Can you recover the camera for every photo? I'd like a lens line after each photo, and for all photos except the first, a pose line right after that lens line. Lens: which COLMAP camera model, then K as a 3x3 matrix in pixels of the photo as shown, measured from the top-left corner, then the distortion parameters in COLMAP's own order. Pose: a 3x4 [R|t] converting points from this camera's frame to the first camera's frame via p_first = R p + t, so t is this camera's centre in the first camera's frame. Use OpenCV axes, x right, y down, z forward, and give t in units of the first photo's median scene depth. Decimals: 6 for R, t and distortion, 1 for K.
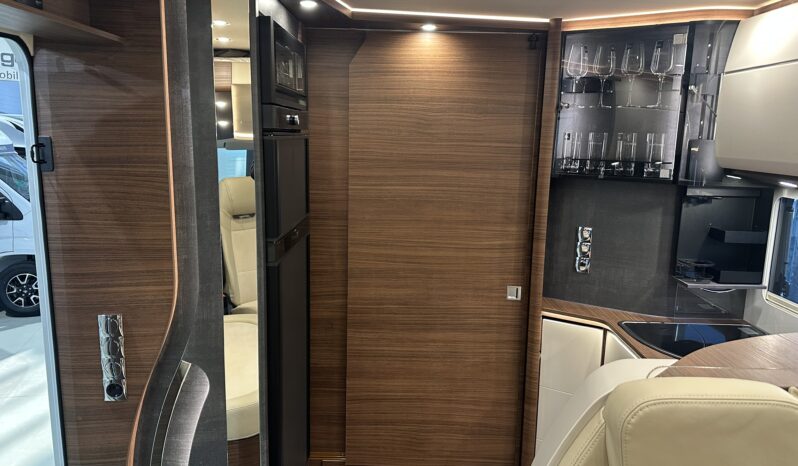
lens RADIAL K [[560.9, 0, 394.5], [0, 560.9, 236.5], [0, 0, 1]] dist [0.020931, -0.038447]
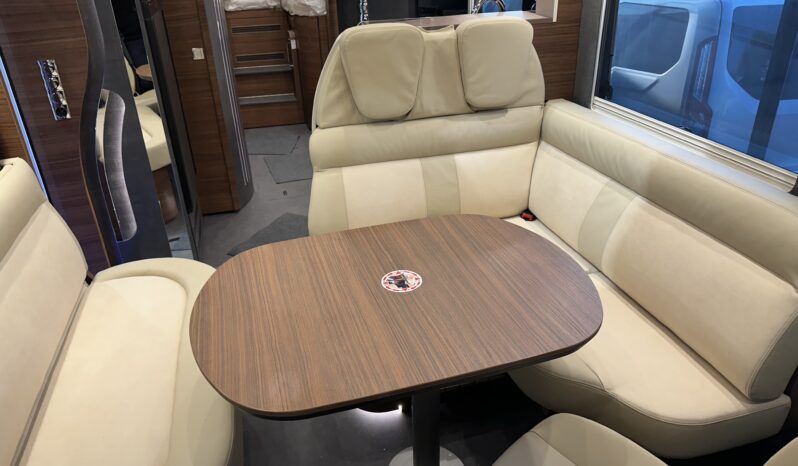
lens RADIAL K [[560.9, 0, 412.2], [0, 560.9, 222.0], [0, 0, 1]] dist [0.020931, -0.038447]
pose [[0.951395, -0.174966, 0.253447, -0.023289], [0.097364, 0.951616, 0.291456, 0.190879], [-0.292179, -0.252613, 0.922398, -0.722311]]
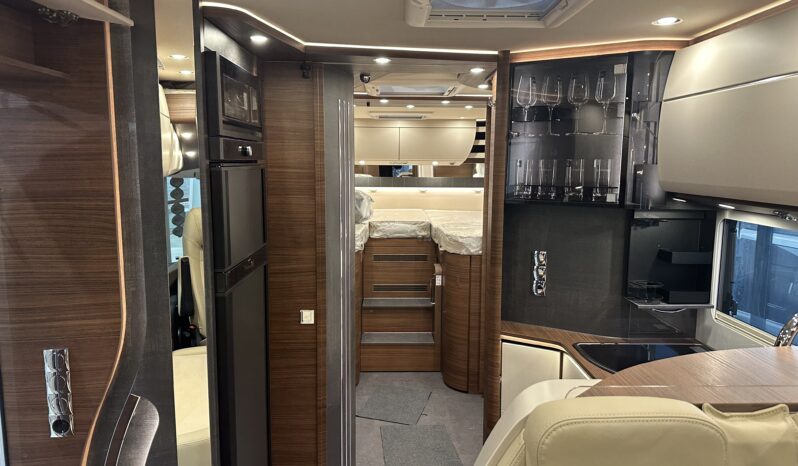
lens RADIAL K [[560.9, 0, 403.9], [0, 560.9, 238.5], [0, 0, 1]] dist [0.020931, -0.038447]
pose [[0.999271, -0.018924, 0.033155, 0.070153], [0.020334, 0.998880, -0.042730, -0.001220], [-0.032309, 0.043373, 0.998536, -0.015208]]
